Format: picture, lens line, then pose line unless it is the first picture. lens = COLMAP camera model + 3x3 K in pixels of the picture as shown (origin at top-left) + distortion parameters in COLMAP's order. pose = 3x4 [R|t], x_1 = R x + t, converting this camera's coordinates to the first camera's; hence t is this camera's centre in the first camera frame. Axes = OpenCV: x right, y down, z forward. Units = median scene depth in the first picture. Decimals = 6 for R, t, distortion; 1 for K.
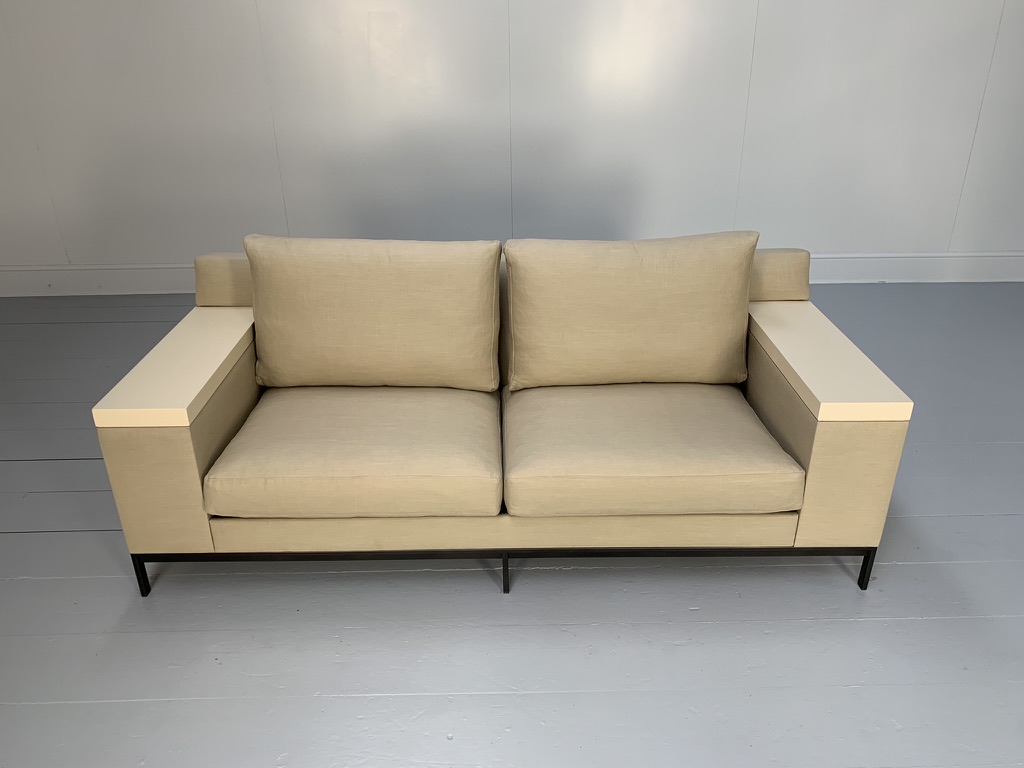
lens RADIAL K [[773.3, 0, 512.0], [0, 773.3, 384.0], [0, 0, 1]] dist [0.068536, -0.140498]
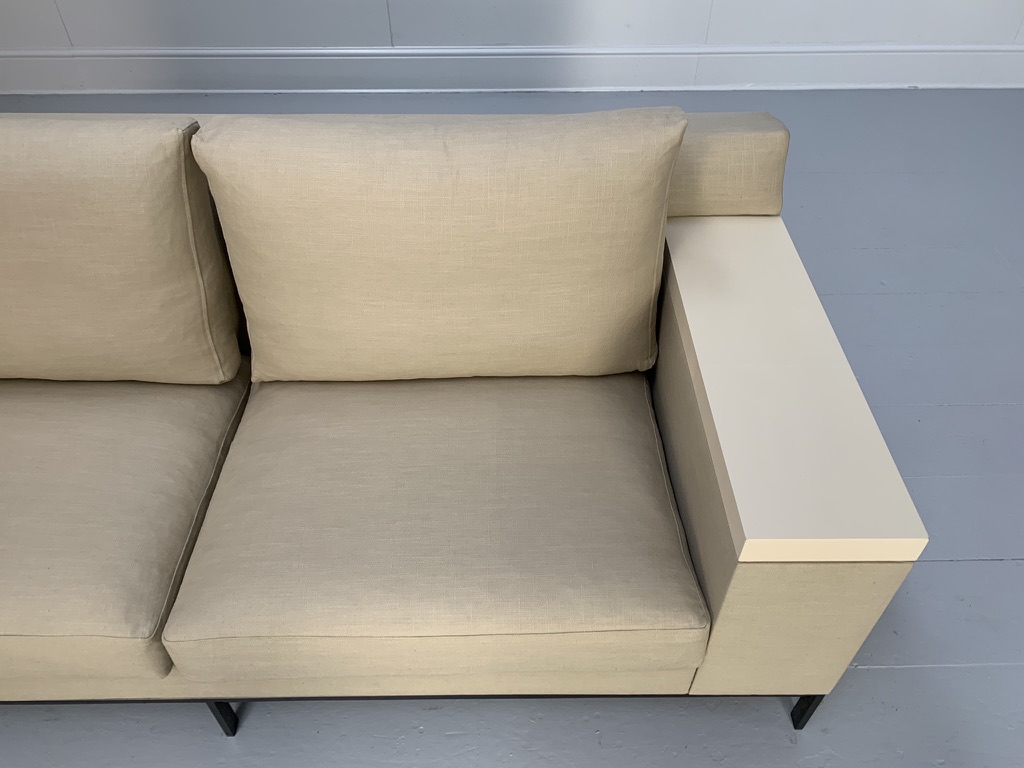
lens RADIAL K [[786.7, 0, 514.0], [0, 786.7, 381.1], [0, 0, 1]] dist [0.027720, -0.040898]
pose [[0.999884, 0.006961, 0.013575, 0.198454], [-0.010893, 0.948762, 0.315803, -0.194263], [-0.010681, -0.315914, 0.948728, 0.456210]]
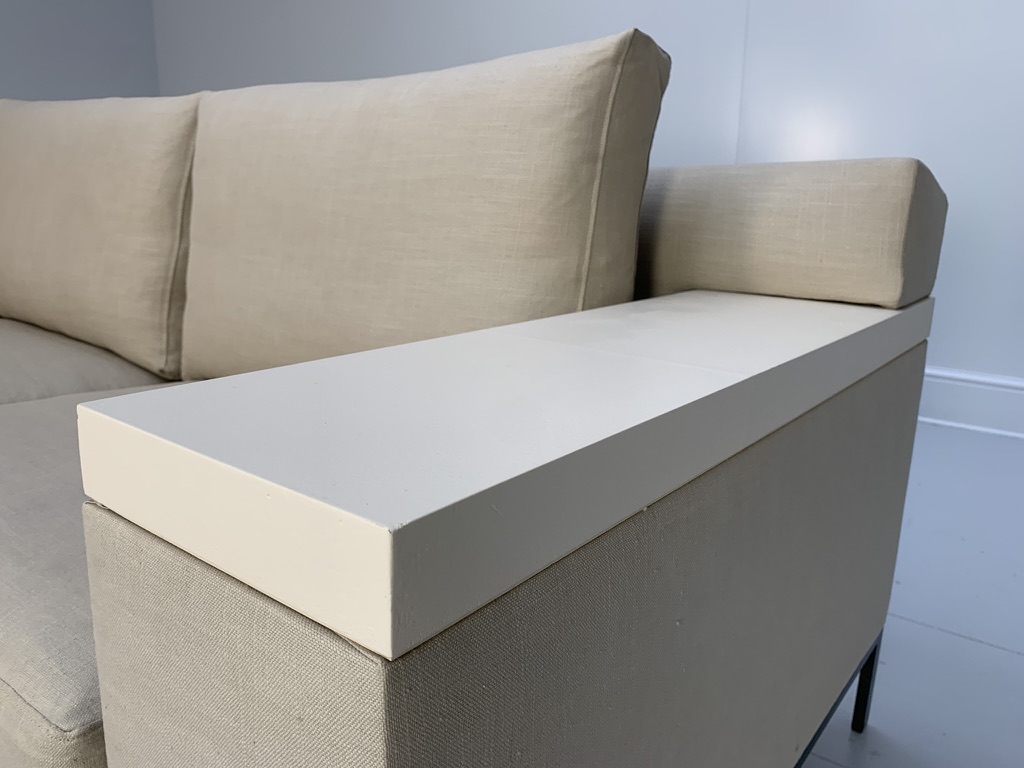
lens RADIAL K [[786.7, 0, 514.0], [0, 786.7, 381.1], [0, 0, 1]] dist [0.027720, -0.040898]
pose [[0.786255, 0.173726, -0.592978, 0.507363], [-0.299175, 0.946707, -0.119330, 0.006977], [0.540646, 0.271228, 0.796328, 0.744543]]
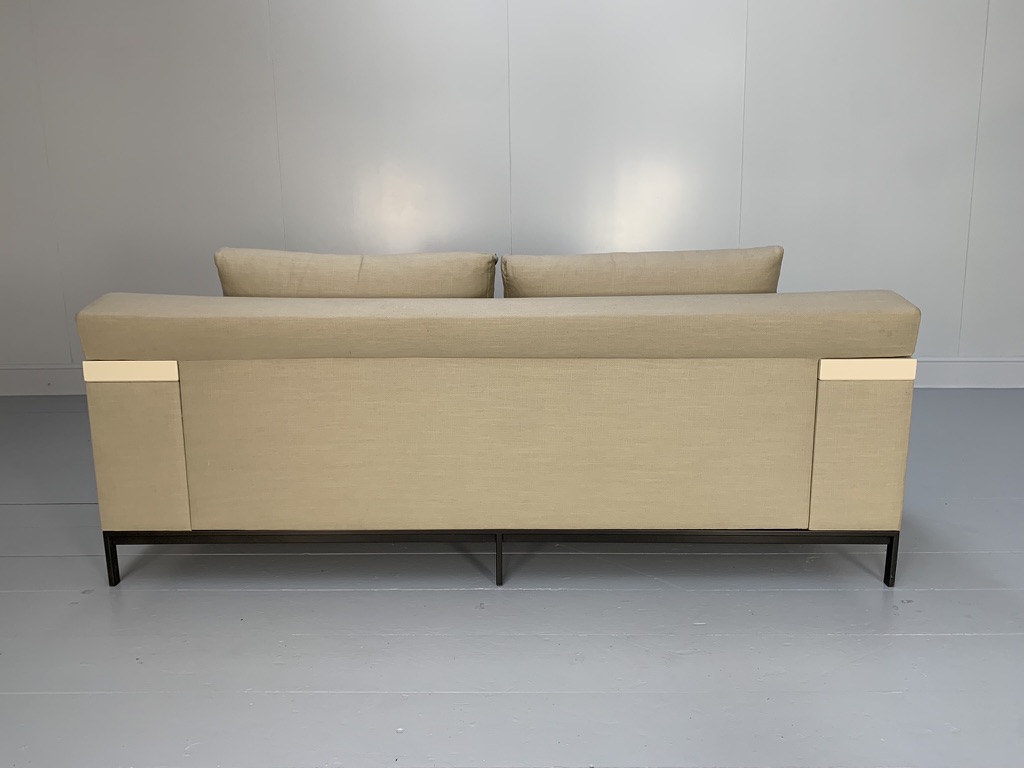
lens RADIAL K [[773.3, 0, 512.0], [0, 773.3, 384.0], [0, 0, 1]] dist [0.068536, -0.140498]
pose [[0.999697, 0.002899, -0.024444, 0.027704], [-0.008889, 0.968544, -0.248682, 0.251300], [0.022955, 0.248824, 0.968277, 0.044398]]
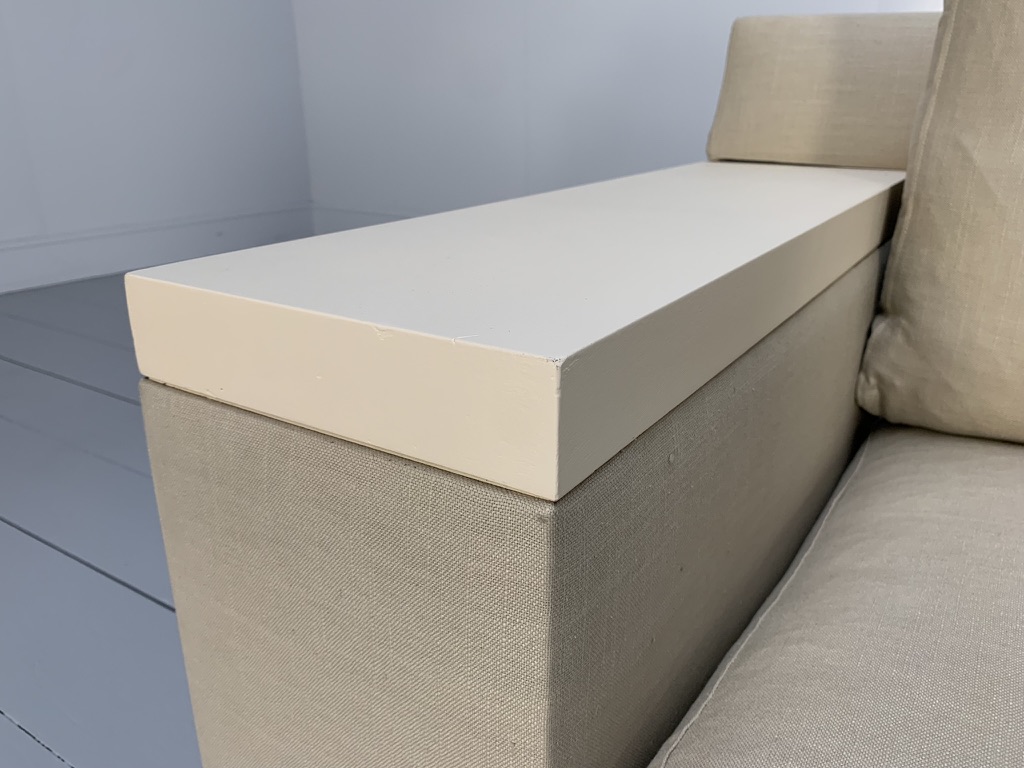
lens RADIAL K [[786.7, 0, 514.0], [0, 786.7, 381.1], [0, 0, 1]] dist [0.027720, -0.040898]
pose [[0.825576, 0.186616, -0.532540, -0.295688], [-0.243477, 0.969169, -0.037831, 0.035066], [0.509061, 0.160894, 0.845559, 0.737815]]
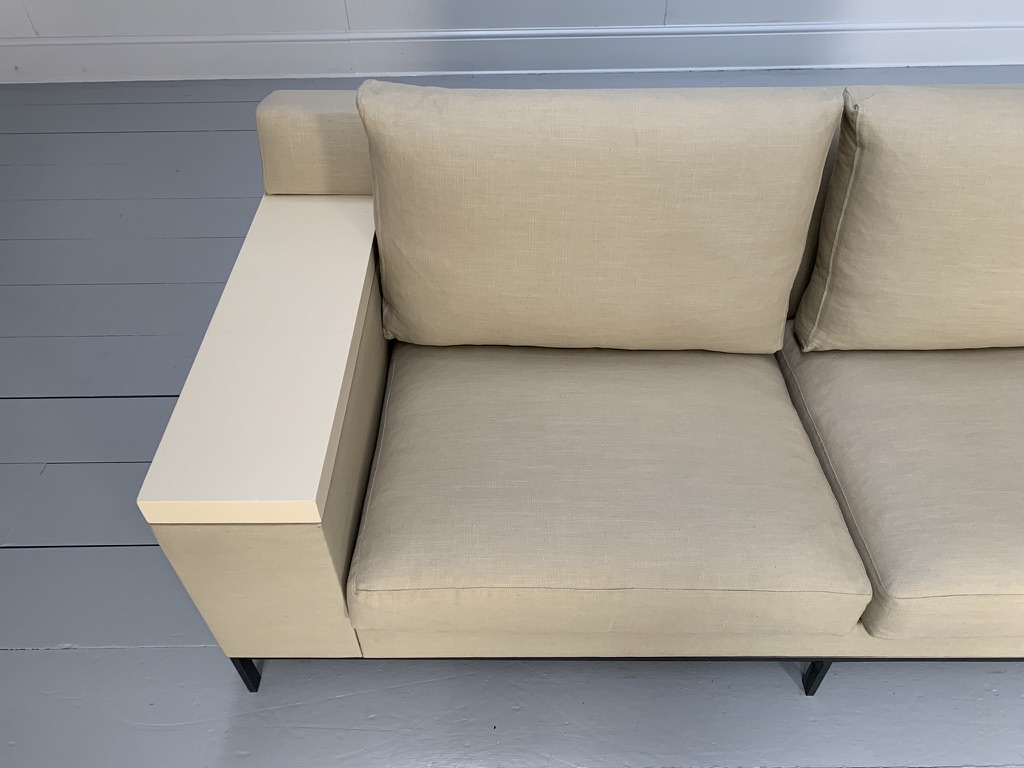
lens RADIAL K [[786.7, 0, 514.0], [0, 786.7, 381.1], [0, 0, 1]] dist [0.027720, -0.040898]
pose [[0.999764, 0.006480, -0.020721, -0.226898], [0.000759, 0.943409, 0.331631, -0.182190], [0.021697, -0.331568, 0.943182, 0.438447]]
